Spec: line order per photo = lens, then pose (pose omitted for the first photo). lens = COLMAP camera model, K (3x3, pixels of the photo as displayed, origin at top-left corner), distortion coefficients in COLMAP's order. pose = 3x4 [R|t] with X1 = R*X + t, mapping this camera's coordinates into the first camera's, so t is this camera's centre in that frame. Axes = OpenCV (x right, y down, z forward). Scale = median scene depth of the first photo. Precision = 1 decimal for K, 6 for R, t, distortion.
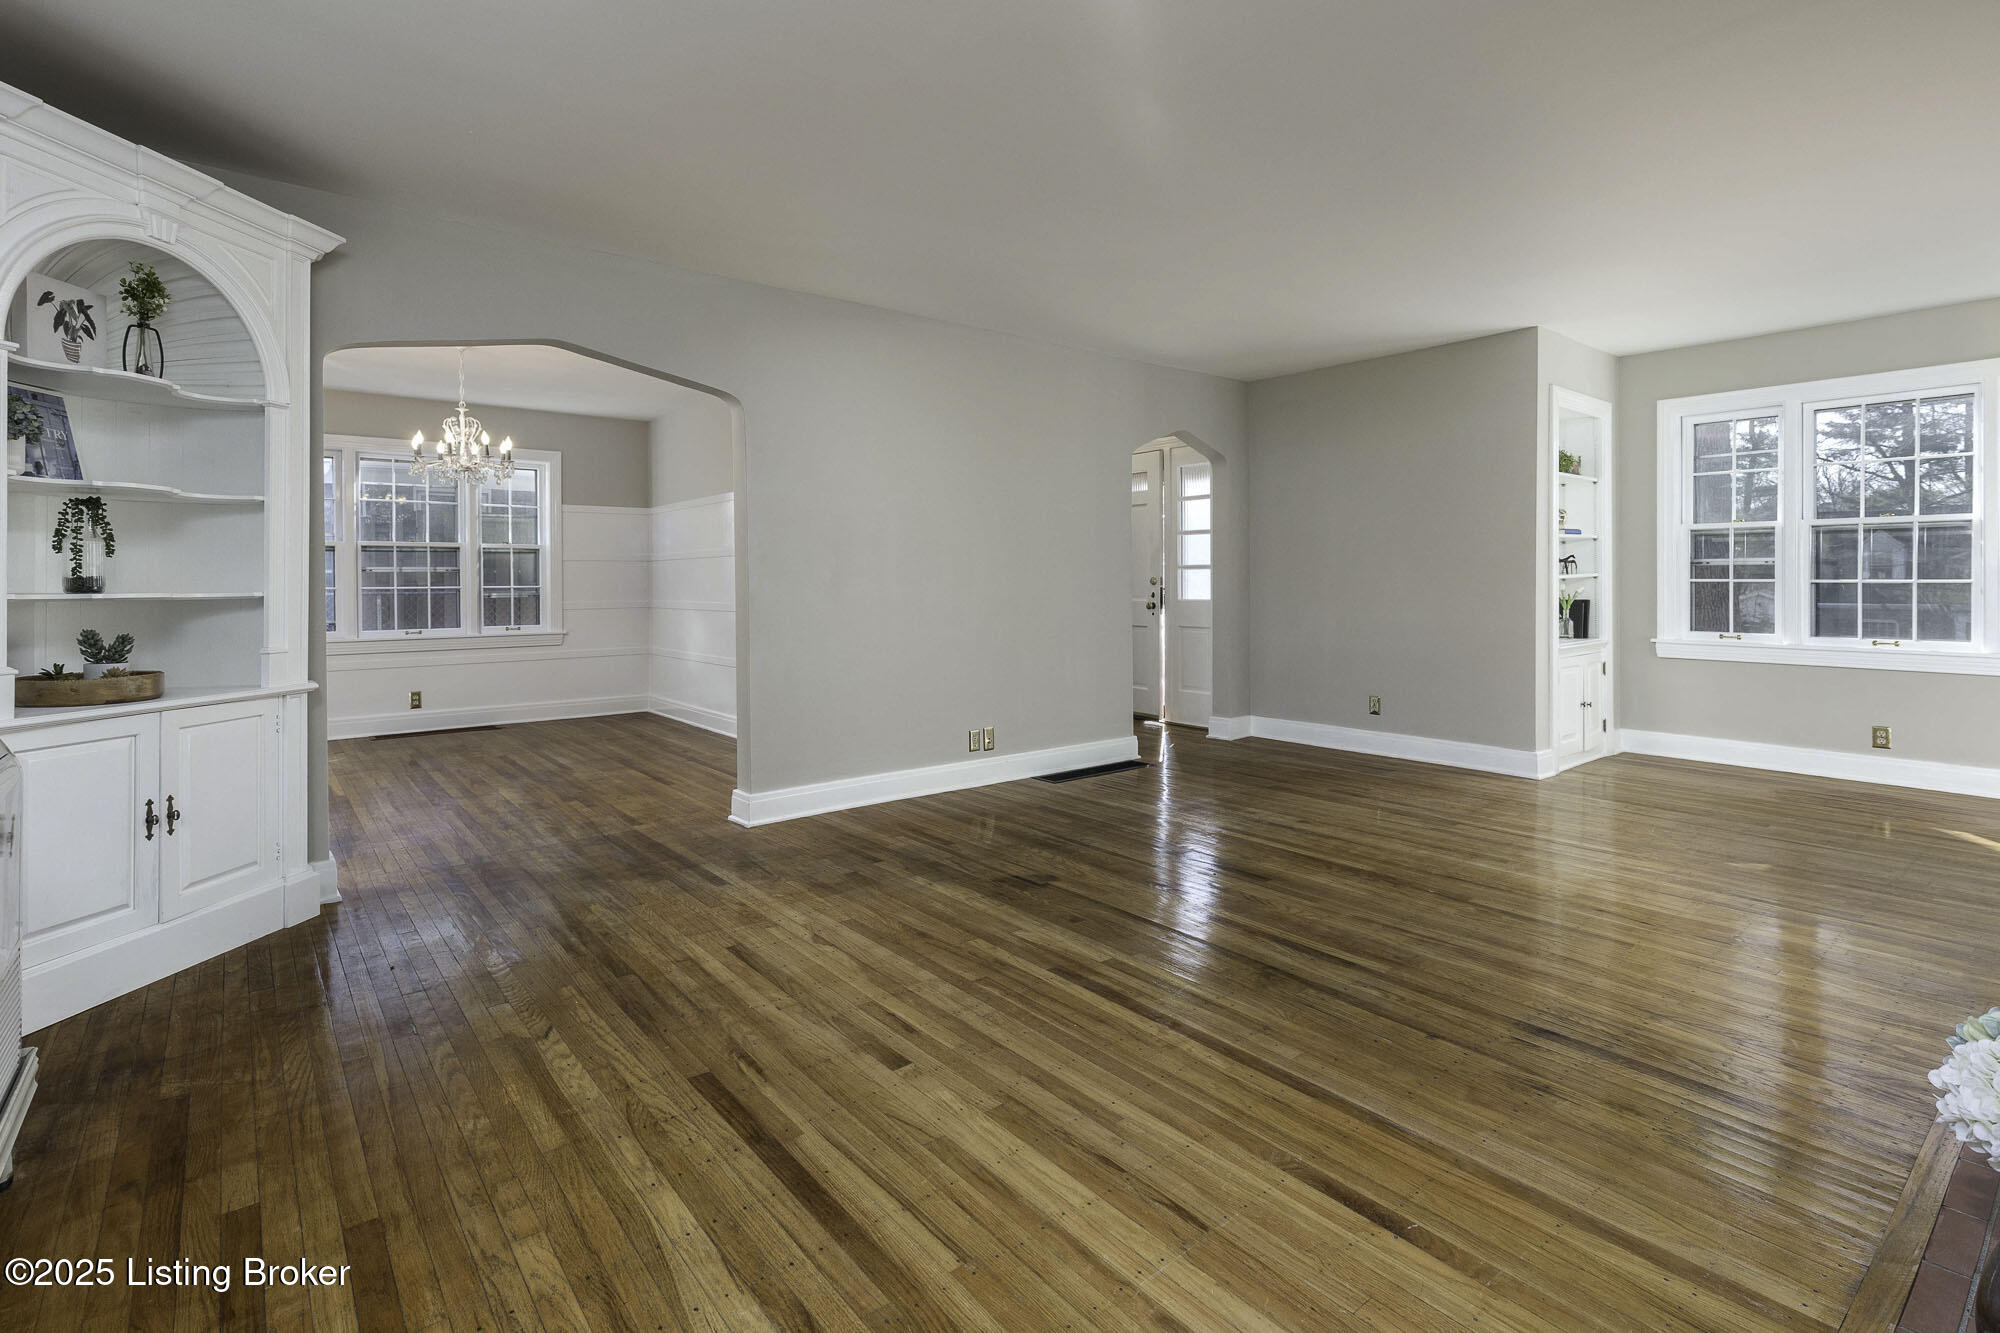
lens RADIAL K [[926.2, 0, 983.4], [0, 926.2, 620.6], [0, 0, 1]] dist [0.006903, 0.000459]
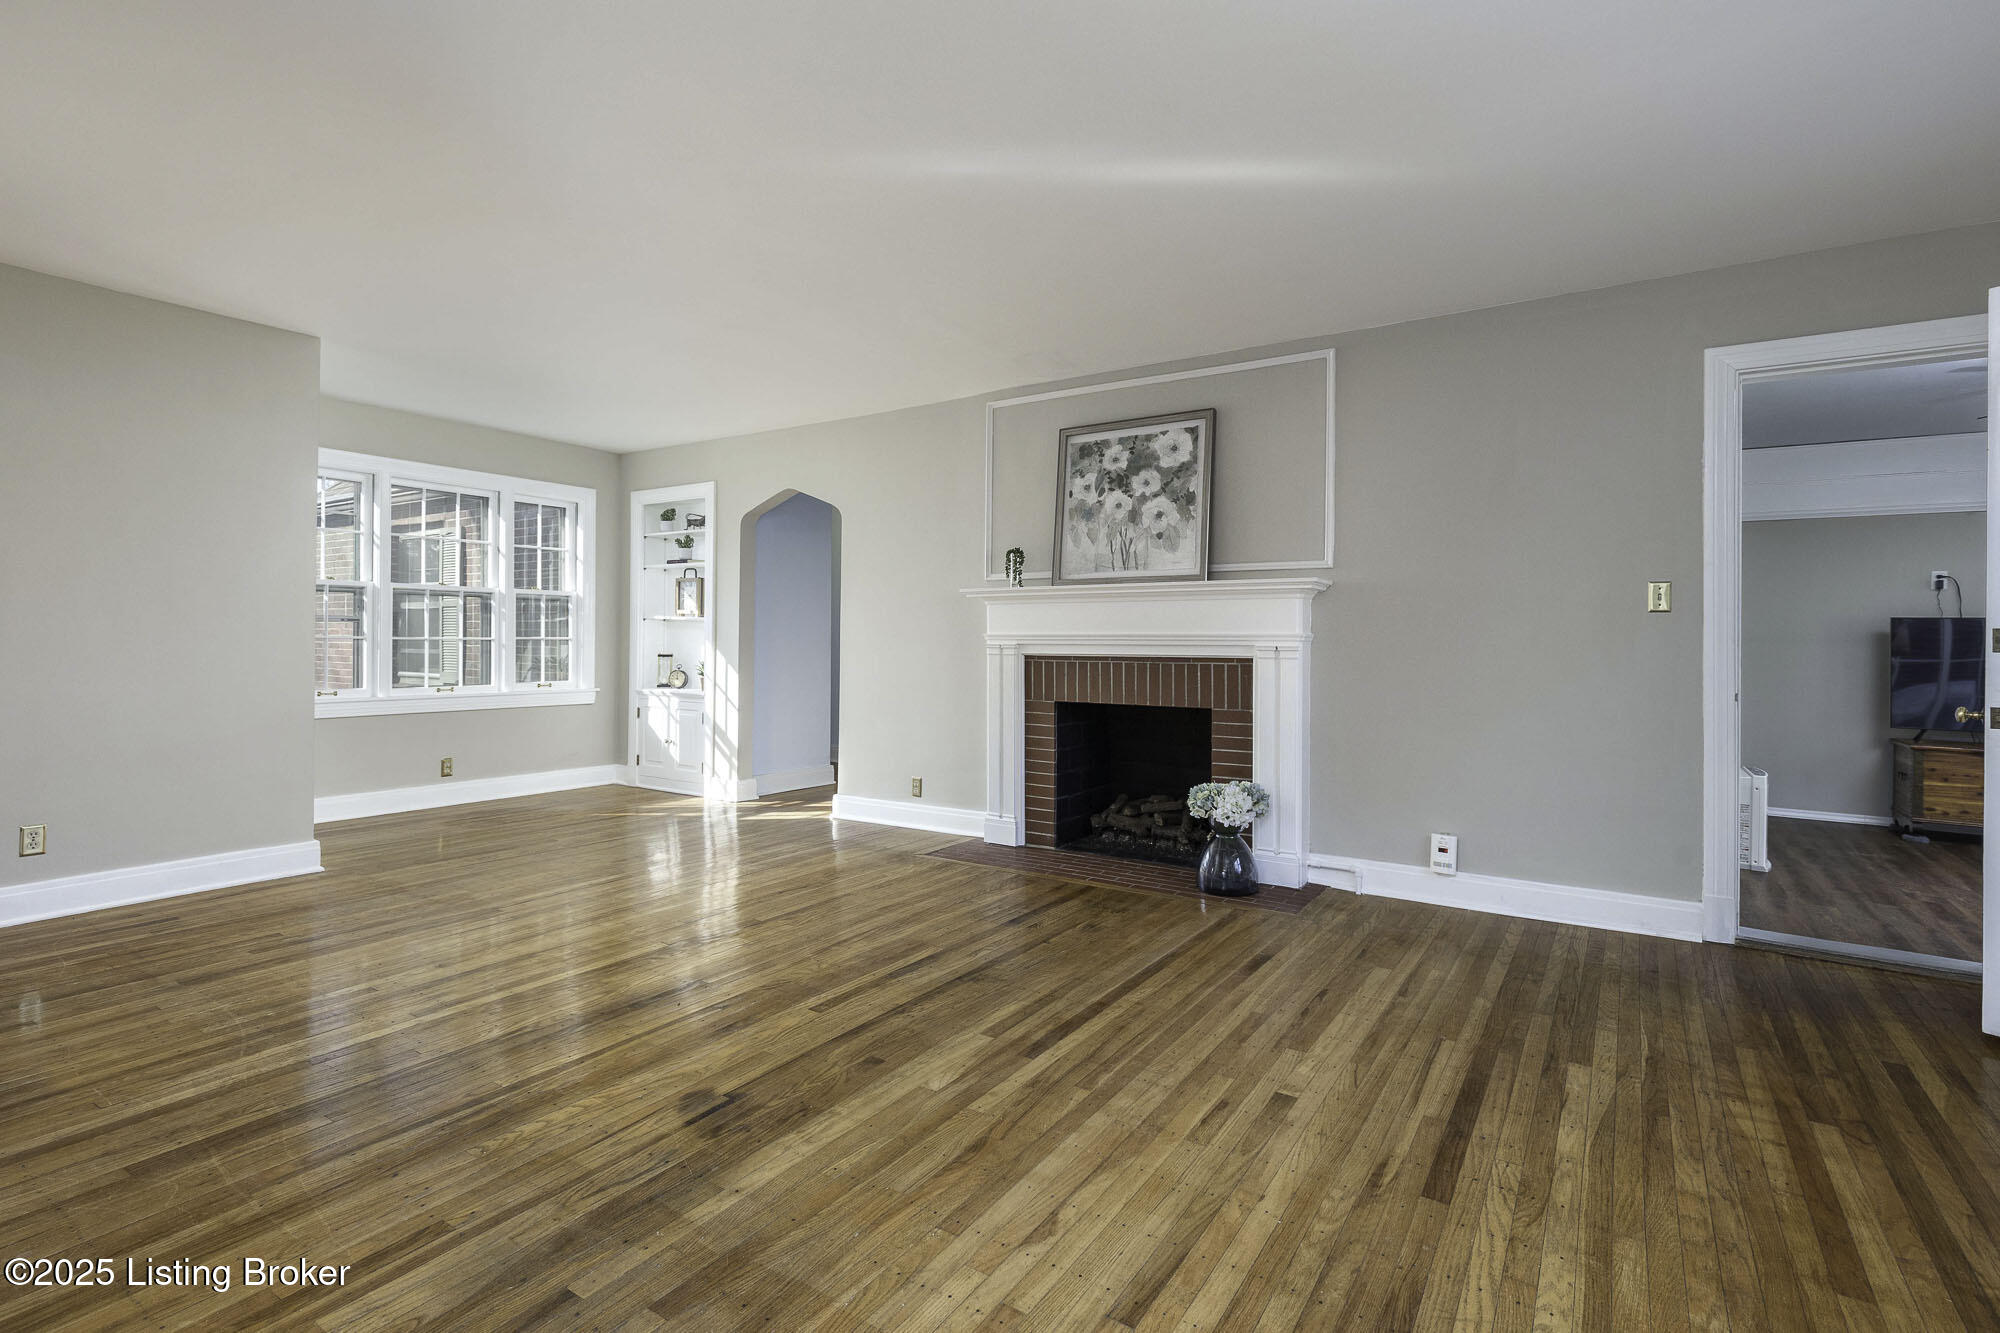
lens RADIAL K [[953.9, 0, 993.2], [0, 953.9, 645.2], [0, 0, 1]] dist [0.014612, -0.001650]
pose [[-0.304035, -0.005348, 0.952646, -0.937221], [0.033475, 0.999307, 0.016293, -0.062585], [-0.952073, 0.036843, -0.303645, 1.481910]]
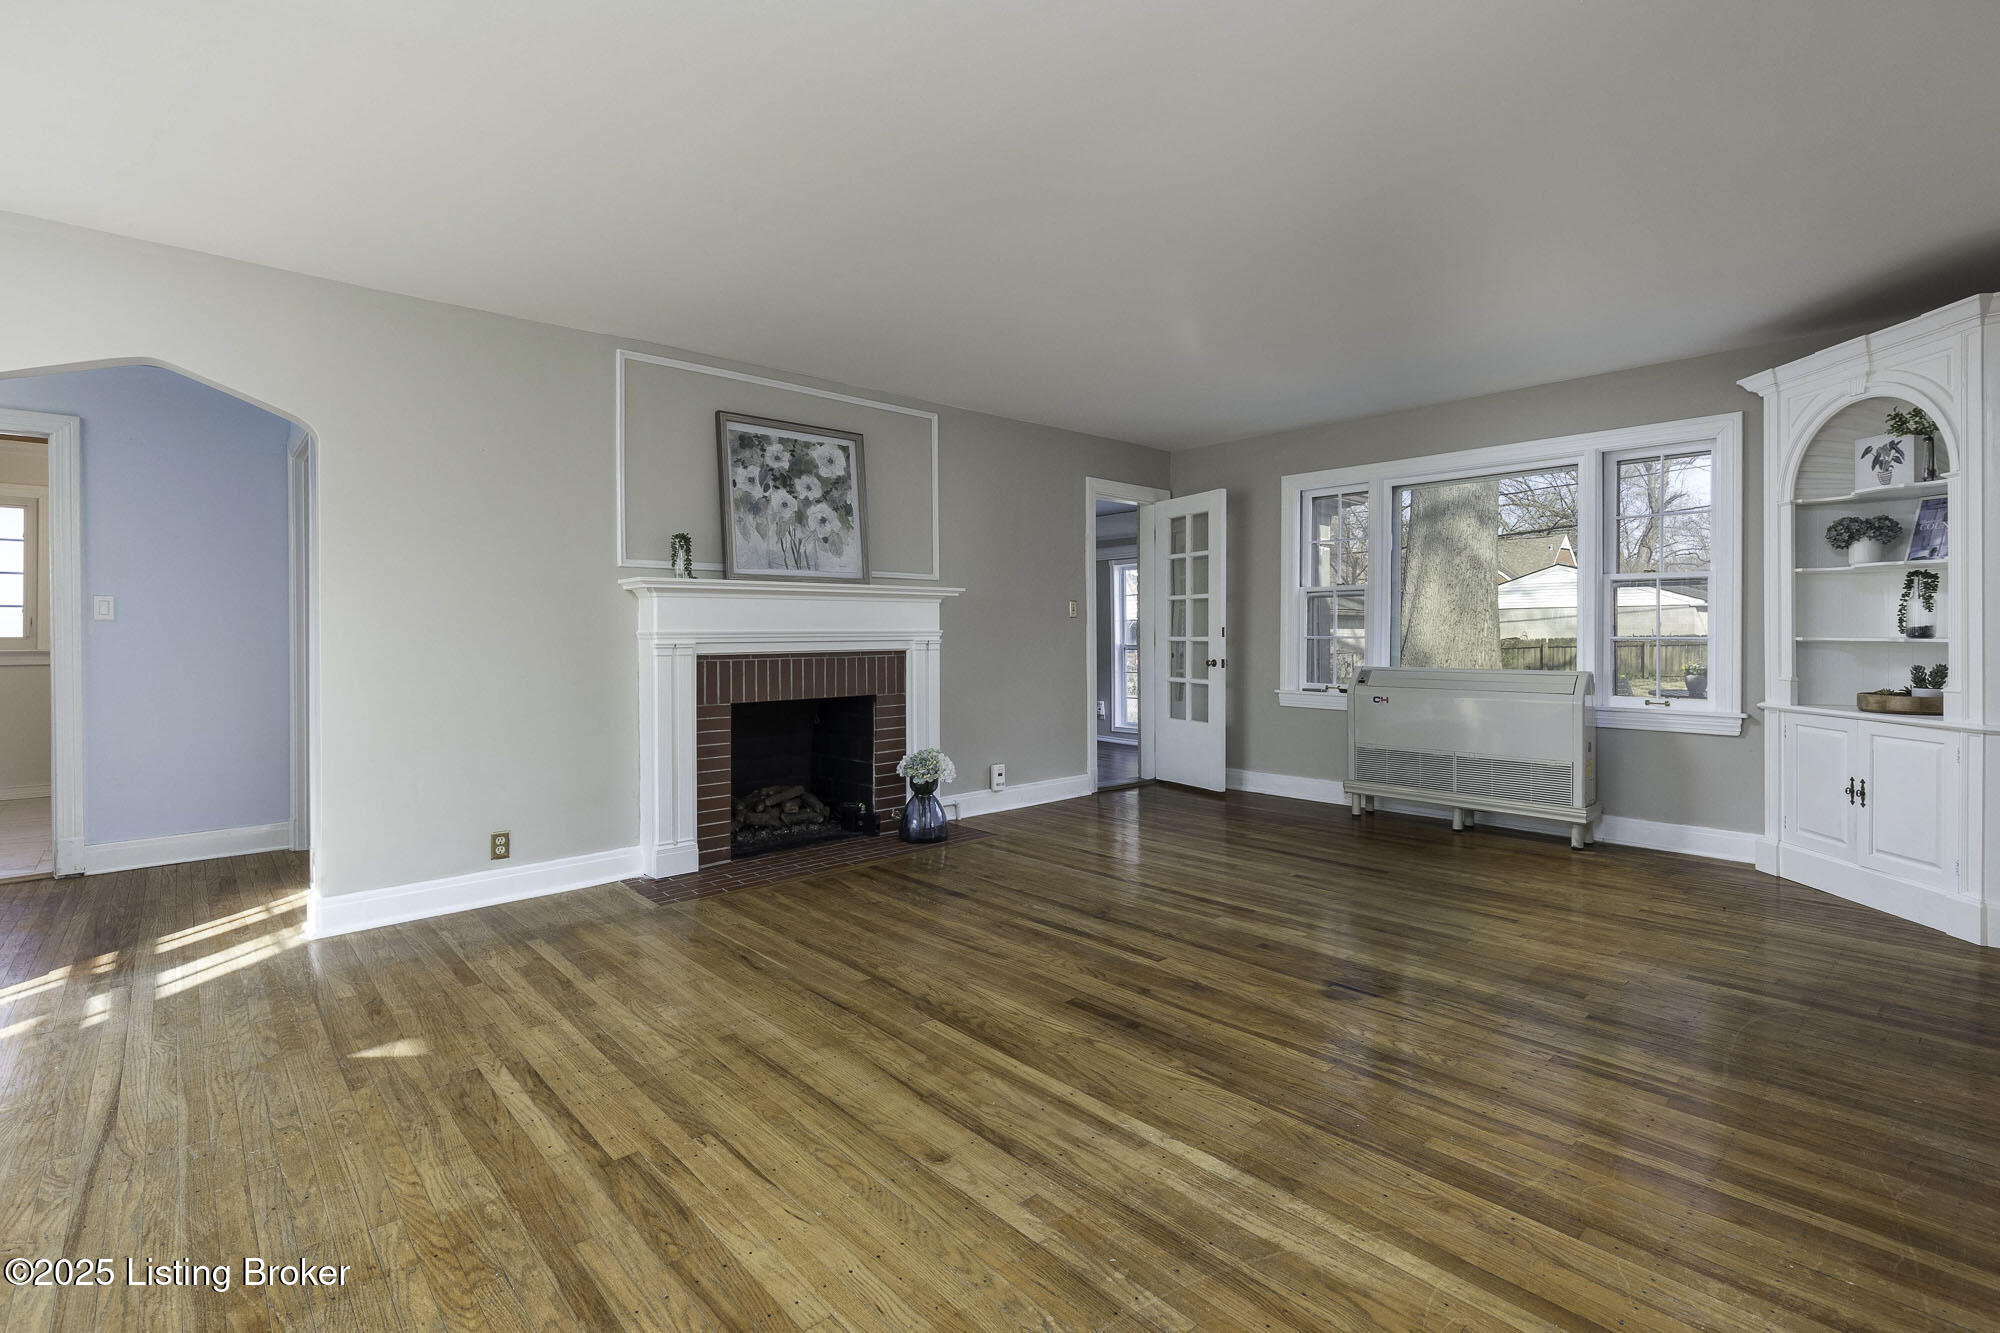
lens RADIAL K [[926.2, 0, 983.9], [0, 926.2, 652.8], [0, 0, 1]] dist [0.006903, 0.000459]
pose [[-0.998205, 0.010996, -0.058863, 0.633345], [0.007472, 0.998185, 0.059756, -0.115285], [0.059413, 0.059209, -0.996476, 2.657817]]
